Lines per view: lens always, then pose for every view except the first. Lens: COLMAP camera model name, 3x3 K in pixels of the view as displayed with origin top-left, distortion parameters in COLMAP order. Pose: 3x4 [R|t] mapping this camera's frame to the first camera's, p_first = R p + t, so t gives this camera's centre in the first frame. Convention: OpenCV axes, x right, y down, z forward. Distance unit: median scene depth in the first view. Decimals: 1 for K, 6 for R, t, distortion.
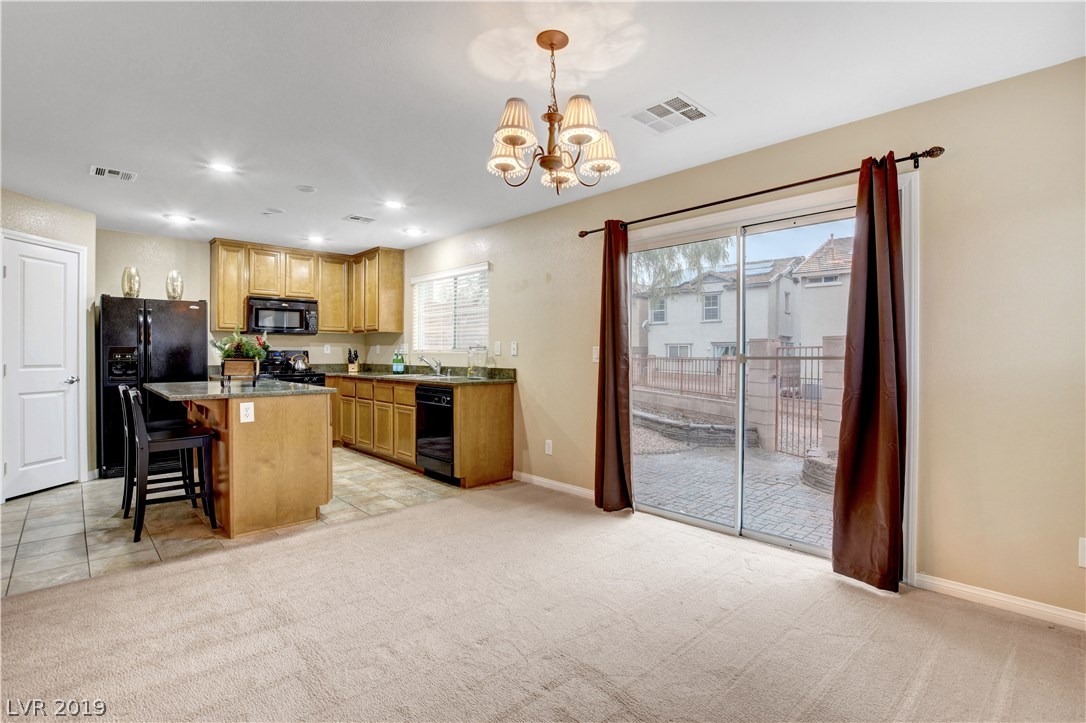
lens RADIAL K [[500.5, 0, 549.6], [0, 500.5, 356.5], [0, 0, 1]] dist [-0.023687, 0.003718]
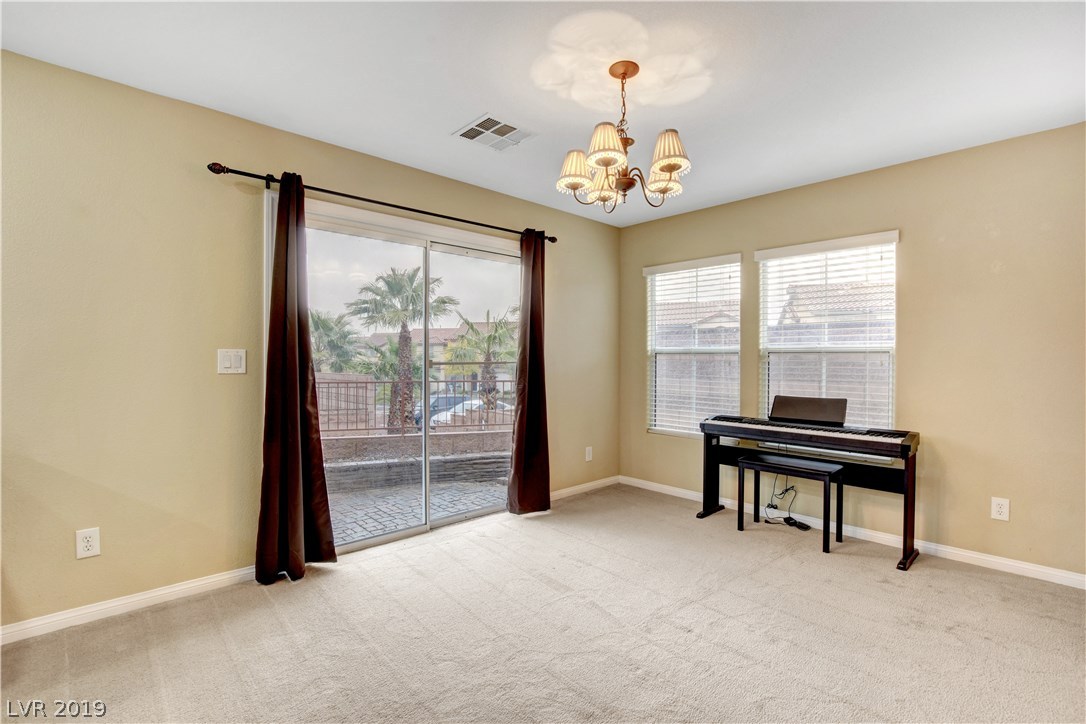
lens RADIAL K [[500.5, 0, 549.5], [0, 500.5, 362.8], [0, 0, 1]] dist [-0.023687, 0.003718]
pose [[0.016828, -0.010596, 0.999802, -0.432757], [0.002103, 0.999942, 0.010562, -0.006165], [-0.999856, 0.001925, 0.016849, 0.458150]]
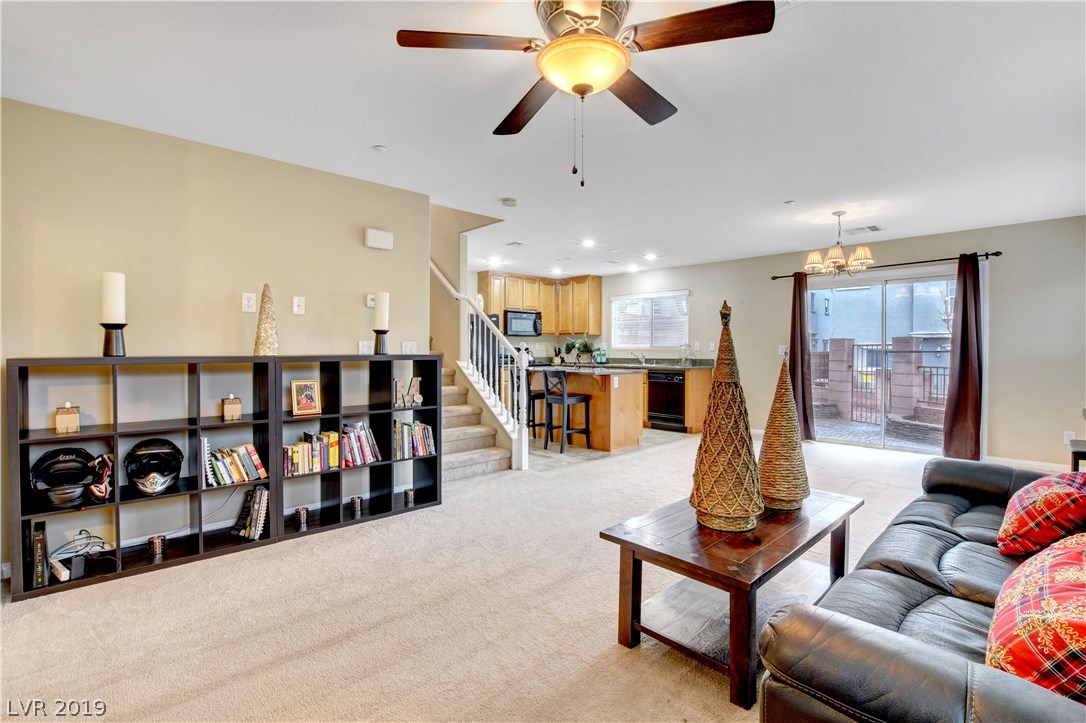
lens RADIAL K [[500.5, 0, 559.7], [0, 500.5, 353.3], [0, 0, 1]] dist [-0.023687, 0.003718]
pose [[0.999984, -0.001902, 0.005335, -0.521615], [0.001891, 0.999996, 0.001956, 0.001931], [-0.005339, -0.001946, 0.999984, -0.518780]]
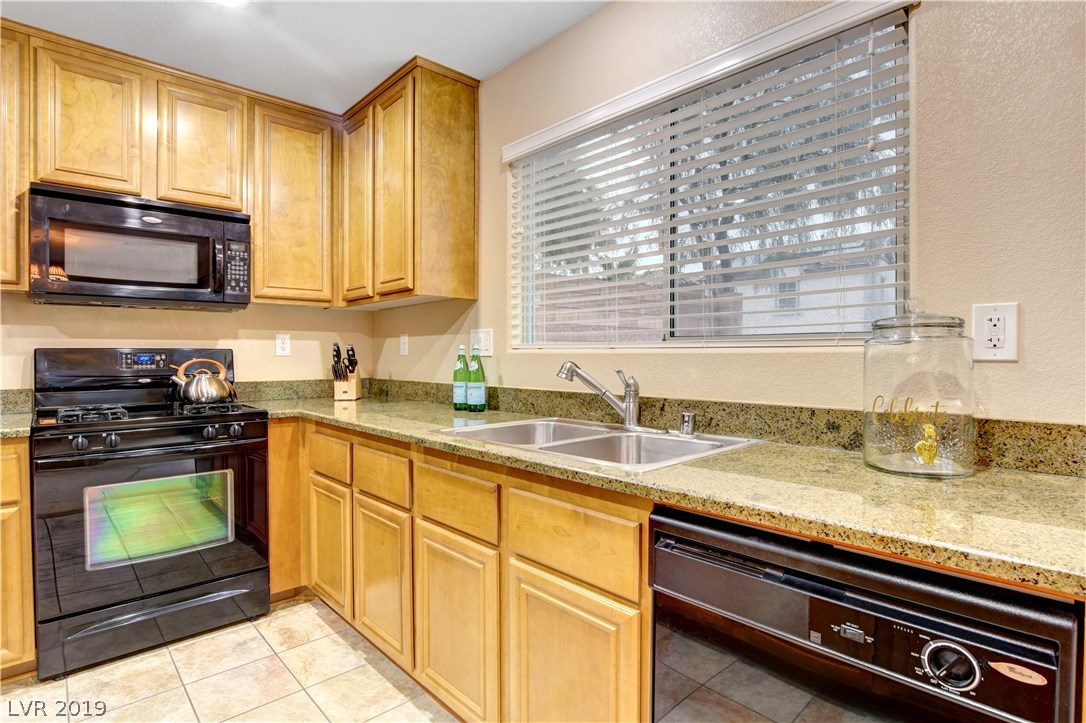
lens RADIAL K [[541.1, 0, 548.7], [0, 541.1, 359.7], [0, 0, 1]] dist [-0.025572, 0.003043]
pose [[0.999837, -0.004826, -0.017374, -0.289600], [0.004885, 0.999982, 0.003376, -0.004682], [0.017357, -0.003461, 0.999843, 0.740800]]
